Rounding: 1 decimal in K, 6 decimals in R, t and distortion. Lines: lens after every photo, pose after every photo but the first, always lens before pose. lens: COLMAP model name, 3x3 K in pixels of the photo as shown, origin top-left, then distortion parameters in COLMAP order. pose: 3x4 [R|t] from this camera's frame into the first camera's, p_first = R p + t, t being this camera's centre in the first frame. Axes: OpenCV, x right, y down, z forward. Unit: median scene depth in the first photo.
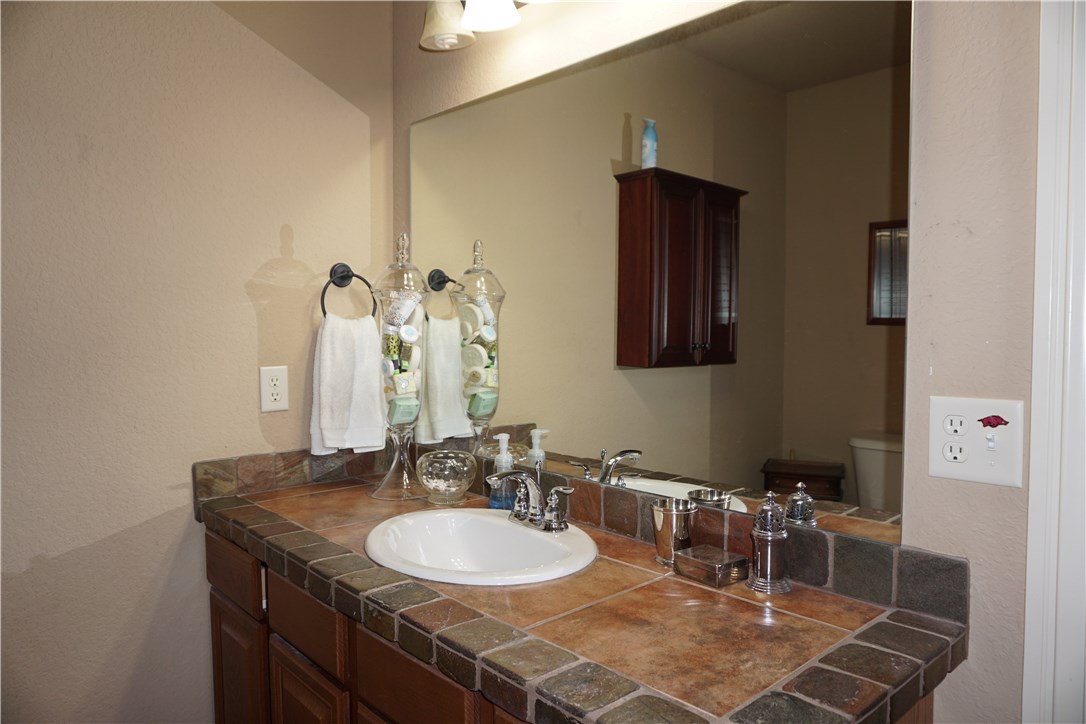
lens RADIAL K [[724.4, 0, 544.0], [0, 724.4, 362.9], [0, 0, 1]] dist [-0.049546, 0.039783]
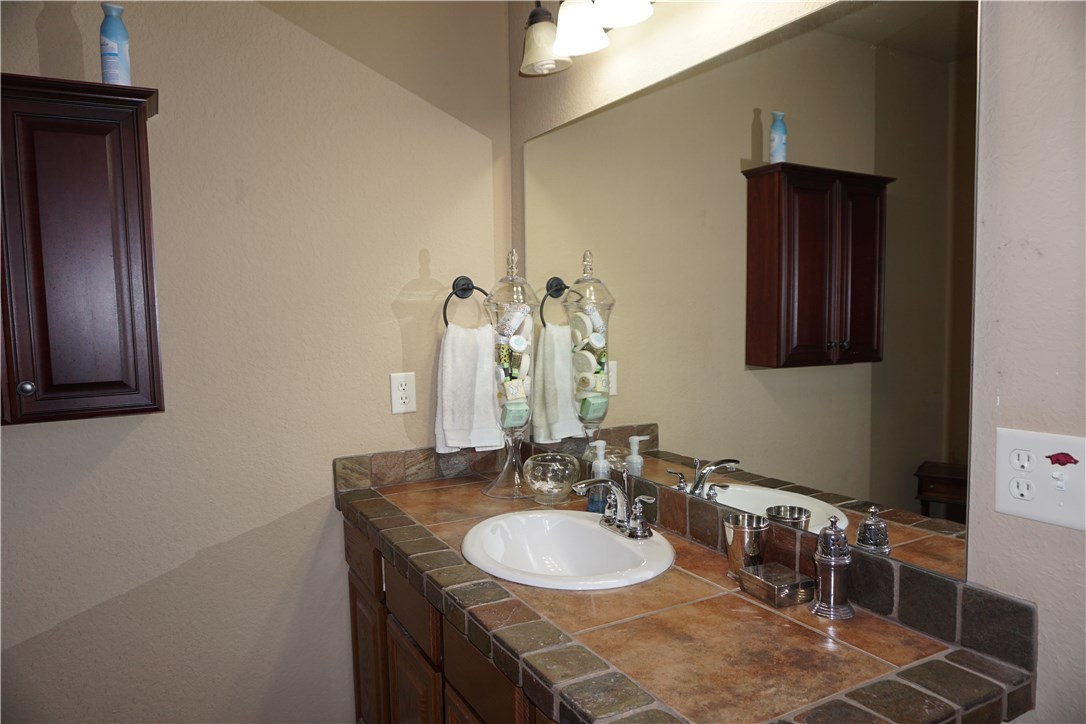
lens RADIAL K [[724.4, 0, 544.9], [0, 724.4, 364.1], [0, 0, 1]] dist [-0.049546, 0.039783]
pose [[0.971067, 0.001226, -0.238802, 0.127548], [0.004951, 0.999669, 0.025265, -0.043745], [0.238754, -0.025716, 0.970739, -0.035574]]
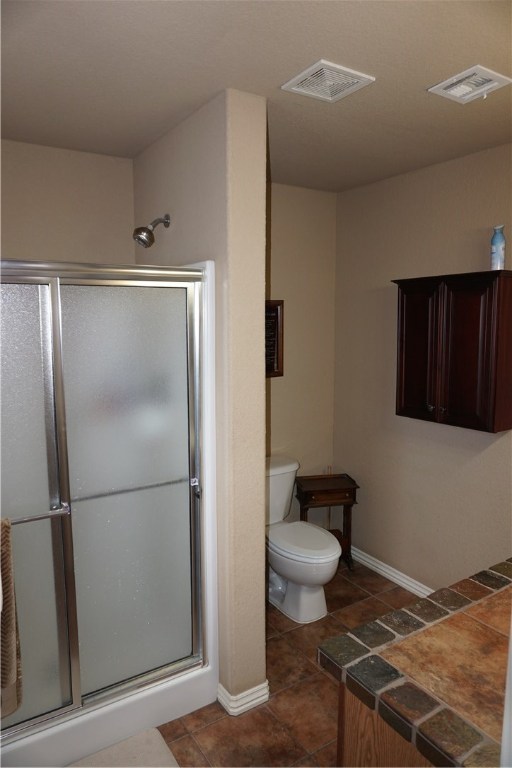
lens RADIAL K [[512.3, 0, 258.3], [0, 512.3, 380.8], [0, 0, 1]] dist [-0.049546, 0.039783]
pose [[-0.168954, 0.123346, -0.977875, 0.892634], [-0.037391, 0.990622, 0.131414, -0.276470], [0.984914, 0.058767, -0.162758, 0.427940]]
